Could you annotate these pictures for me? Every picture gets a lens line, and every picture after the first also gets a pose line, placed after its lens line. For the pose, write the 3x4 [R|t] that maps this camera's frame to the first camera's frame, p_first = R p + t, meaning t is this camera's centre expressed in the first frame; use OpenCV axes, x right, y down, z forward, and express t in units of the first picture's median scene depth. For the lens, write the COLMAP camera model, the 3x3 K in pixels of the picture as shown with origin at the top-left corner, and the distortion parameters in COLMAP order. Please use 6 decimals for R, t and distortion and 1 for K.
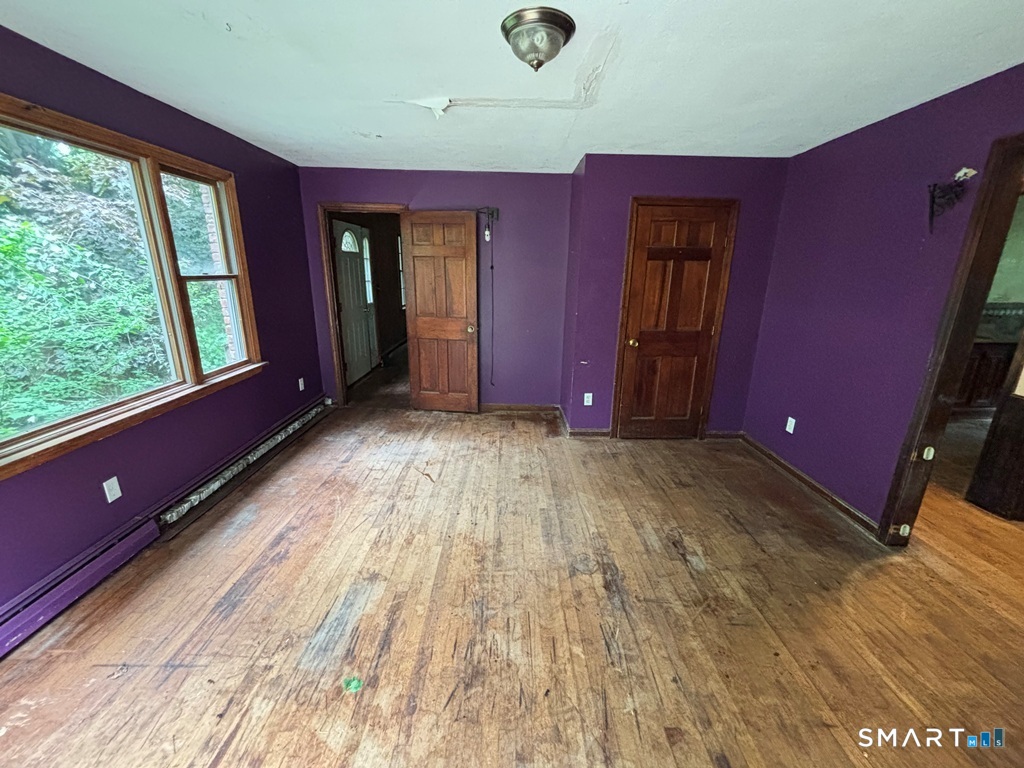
lens RADIAL K [[414.9, 0, 509.5], [0, 414.9, 385.5], [0, 0, 1]] dist [-0.001030, -0.000198]
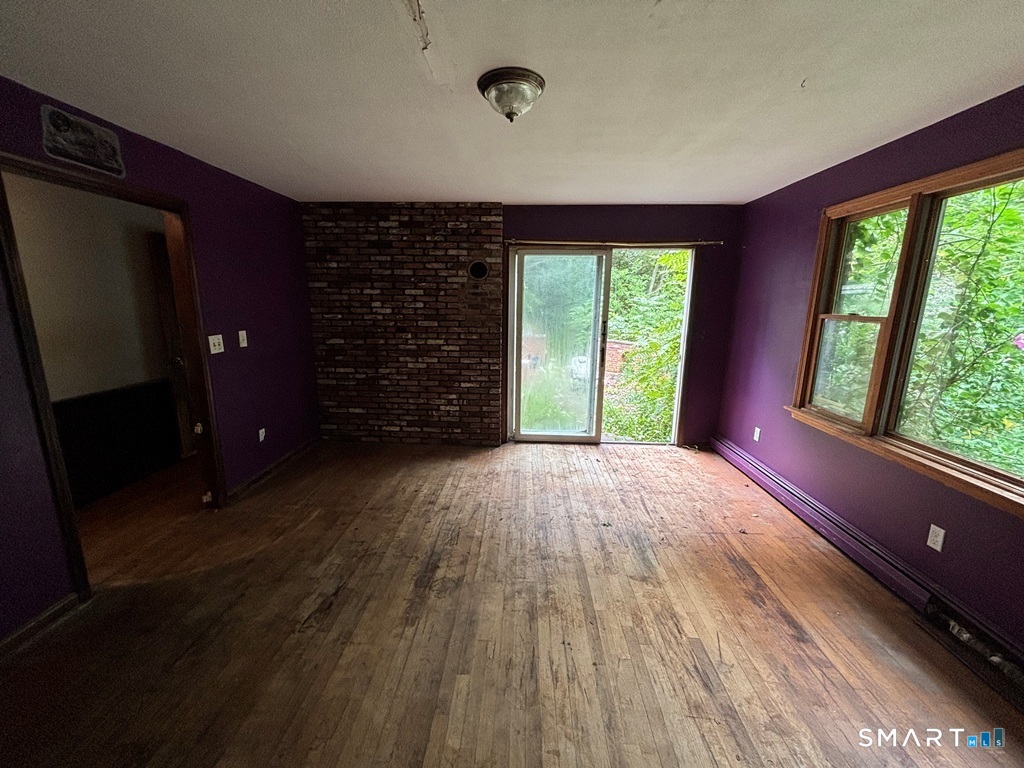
lens RADIAL K [[414.9, 0, 511.5], [0, 414.9, 385.3], [0, 0, 1]] dist [-0.001030, -0.000198]
pose [[-0.999045, -0.032853, 0.028810, 0.006649], [-0.015756, 0.885819, 0.463763, -0.464483], [-0.040757, 0.462867, -0.885491, 1.631945]]
